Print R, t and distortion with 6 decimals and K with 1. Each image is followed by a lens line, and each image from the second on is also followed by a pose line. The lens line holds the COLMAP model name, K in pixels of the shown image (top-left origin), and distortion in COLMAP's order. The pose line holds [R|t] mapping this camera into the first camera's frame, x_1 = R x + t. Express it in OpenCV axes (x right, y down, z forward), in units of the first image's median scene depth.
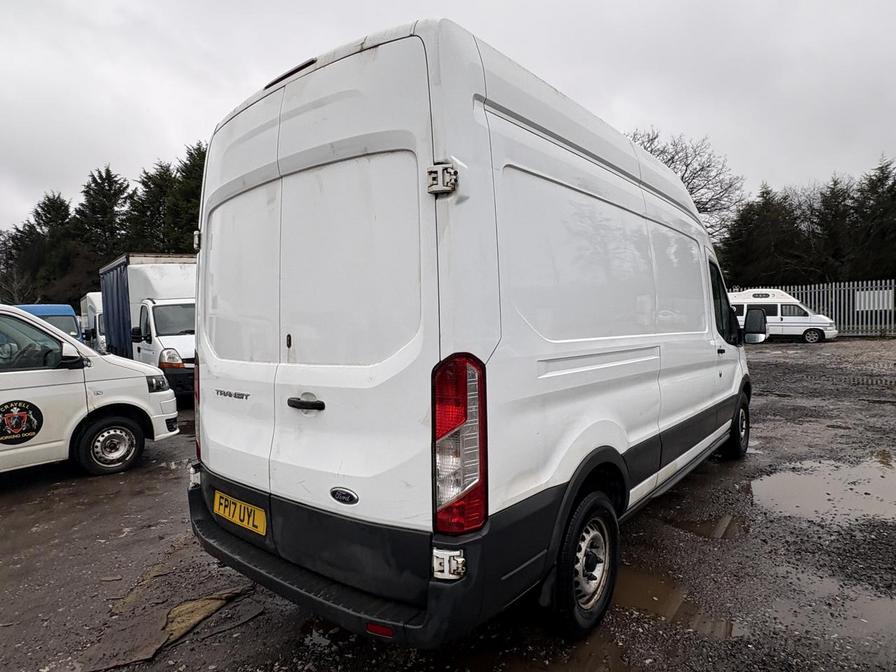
lens RADIAL K [[527.1, 0, 445.6], [0, 527.1, 340.7], [0, 0, 1]] dist [0.001669, 0.000526]
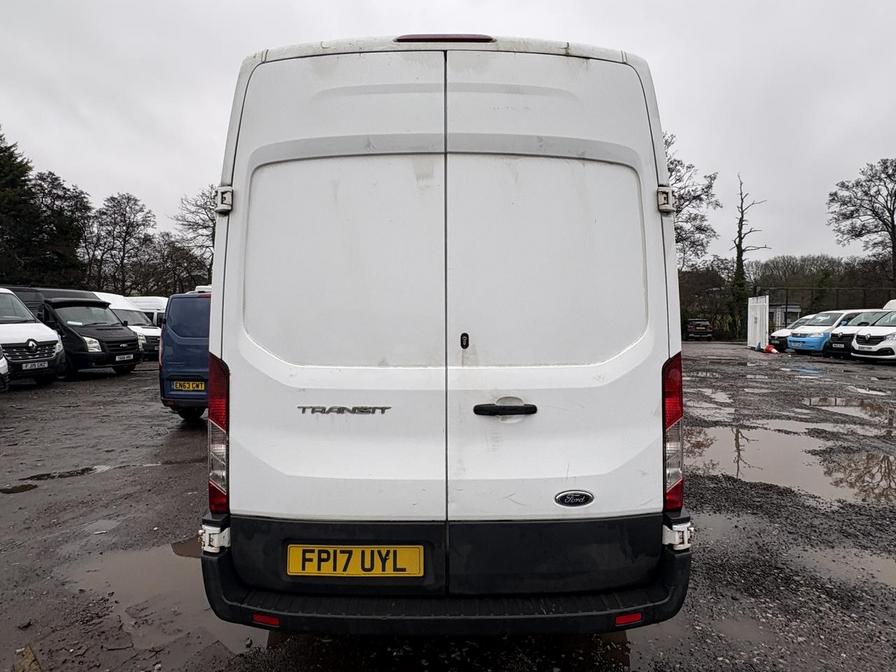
lens RADIAL K [[525.2, 0, 448.0], [0, 525.2, 336.0], [0, 0, 1]] dist [-0.002327, -0.000592]
pose [[0.767448, 0.017467, 0.640873, -0.811554], [0.001169, 0.999589, -0.028644, 0.016187], [-0.641110, 0.022732, 0.767113, 0.320076]]
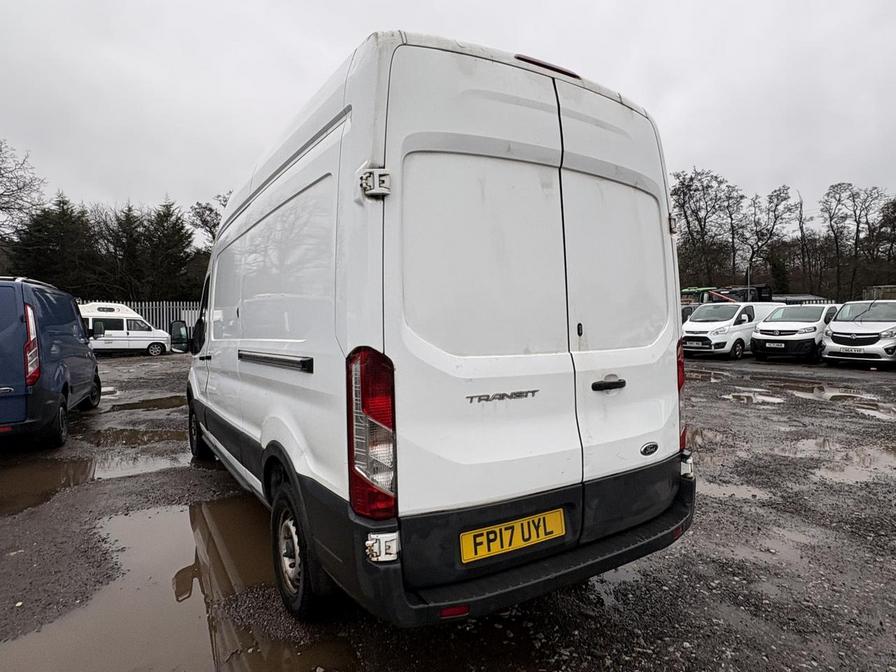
lens RADIAL K [[525.2, 0, 448.0], [0, 525.2, 336.0], [0, 0, 1]] dist [-0.002327, -0.000592]
pose [[0.317799, 0.002836, 0.948154, -1.256012], [0.036467, 0.999219, -0.015212, 0.017703], [-0.947457, 0.039411, 0.317447, 0.847541]]
